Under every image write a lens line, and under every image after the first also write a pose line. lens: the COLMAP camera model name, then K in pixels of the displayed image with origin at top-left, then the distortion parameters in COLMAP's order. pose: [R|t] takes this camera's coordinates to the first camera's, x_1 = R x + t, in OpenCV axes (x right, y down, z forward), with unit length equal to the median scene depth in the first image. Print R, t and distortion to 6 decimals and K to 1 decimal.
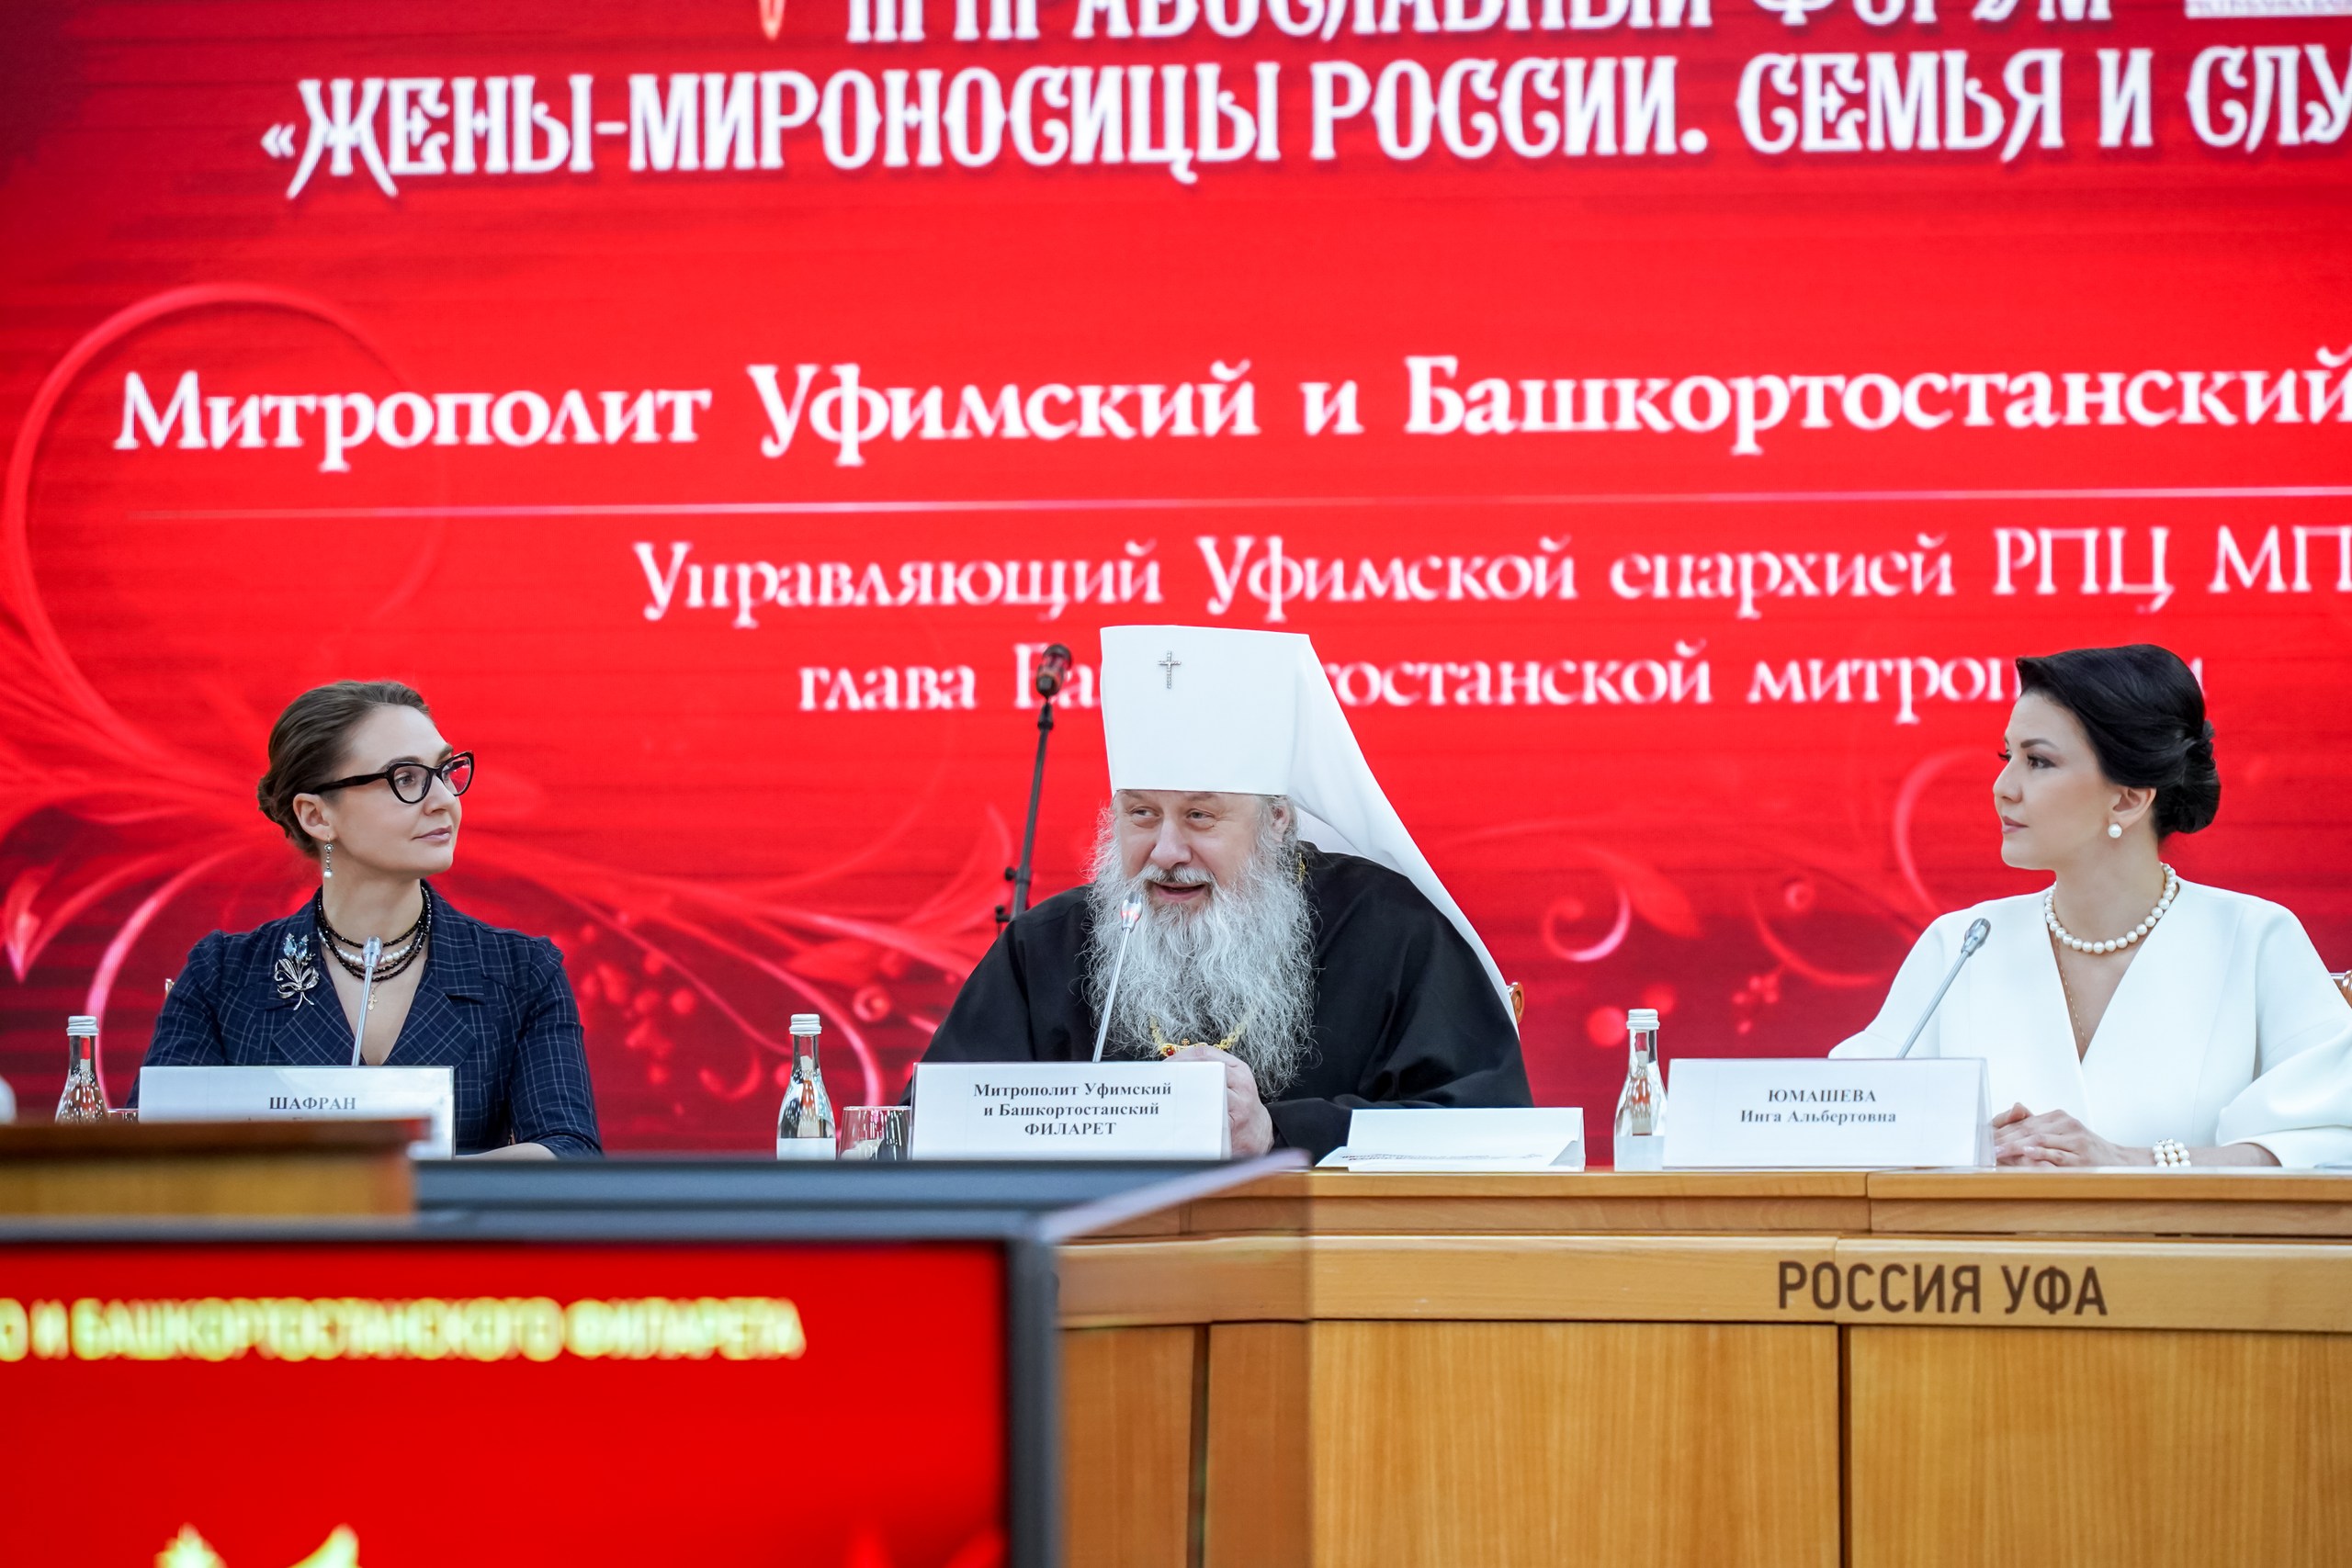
lens RADIAL K [[8577.0, 0, 1176.0], [0, 8577.0, 784.0], [0, 0, 1]] dist [0.038472, -0.152059]
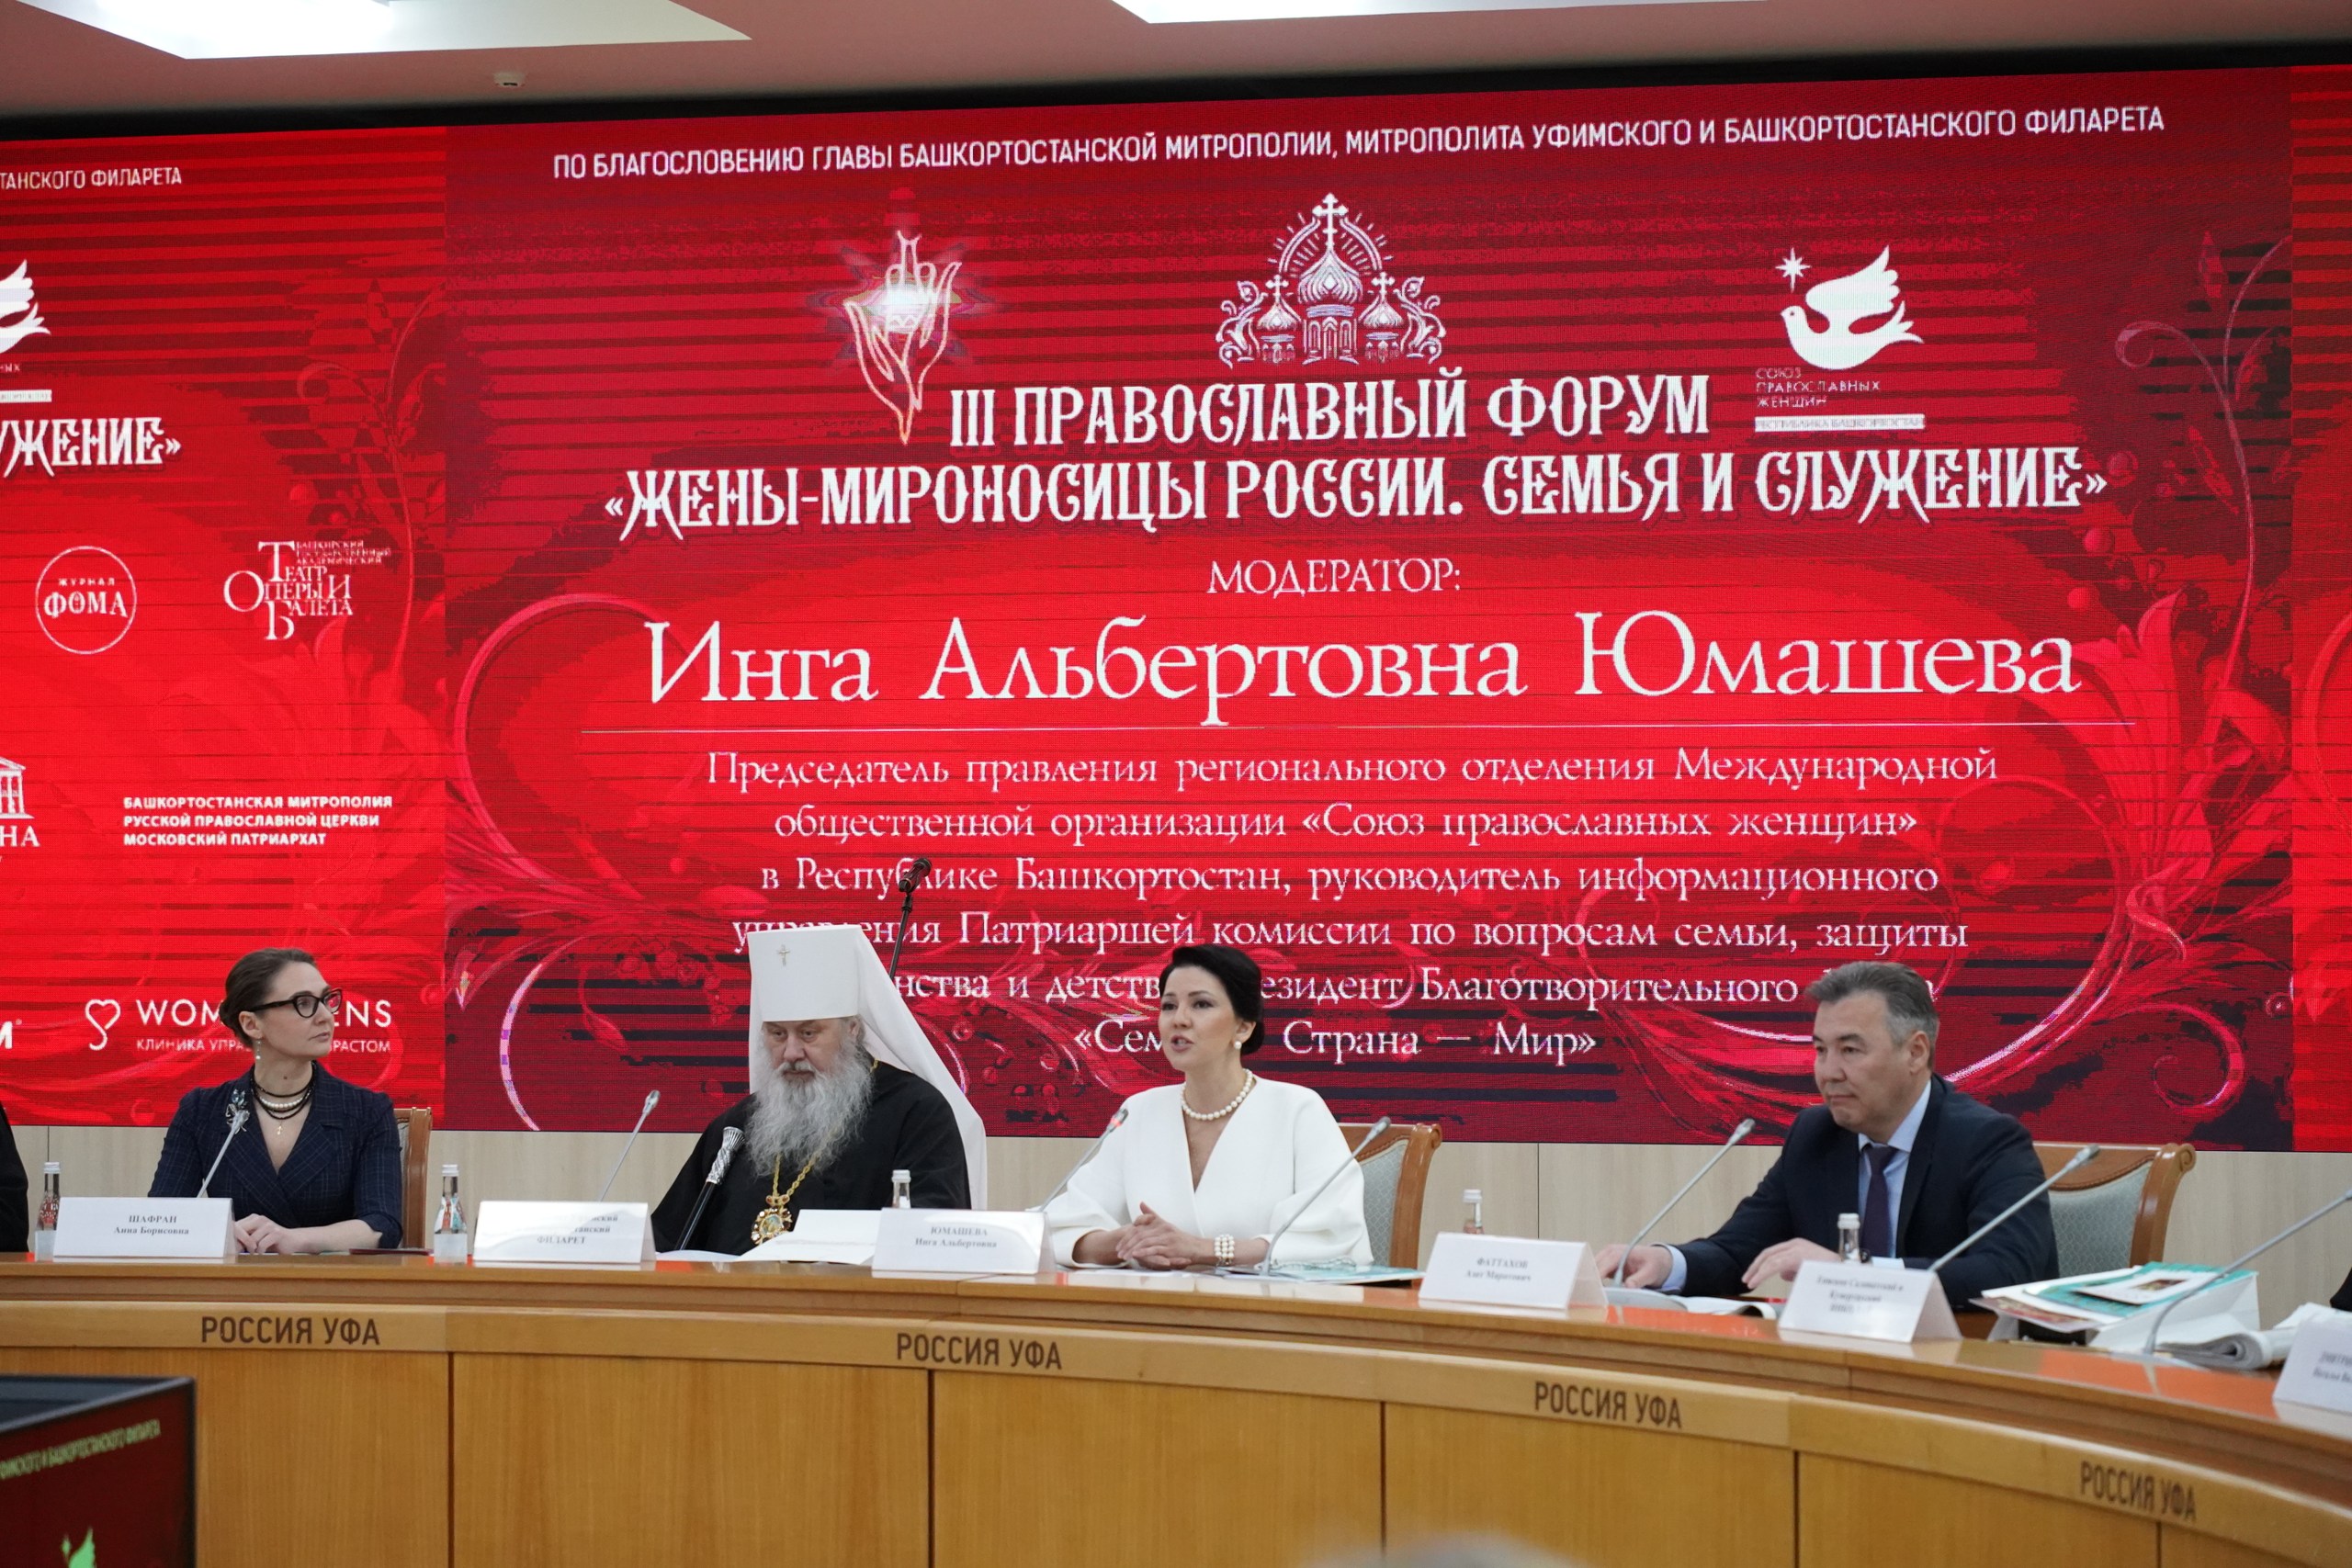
lens RADIAL K [[5560.6, 0, 1176.0], [0, 5560.6, 784.0], [0, 0, 1]] dist [0.037435, -0.231319]
pose [[0.994756, 0.002575, -0.102243, 0.202035], [-0.001625, 0.999955, 0.009375, -0.056155], [0.102262, -0.009160, 0.994715, -0.106961]]
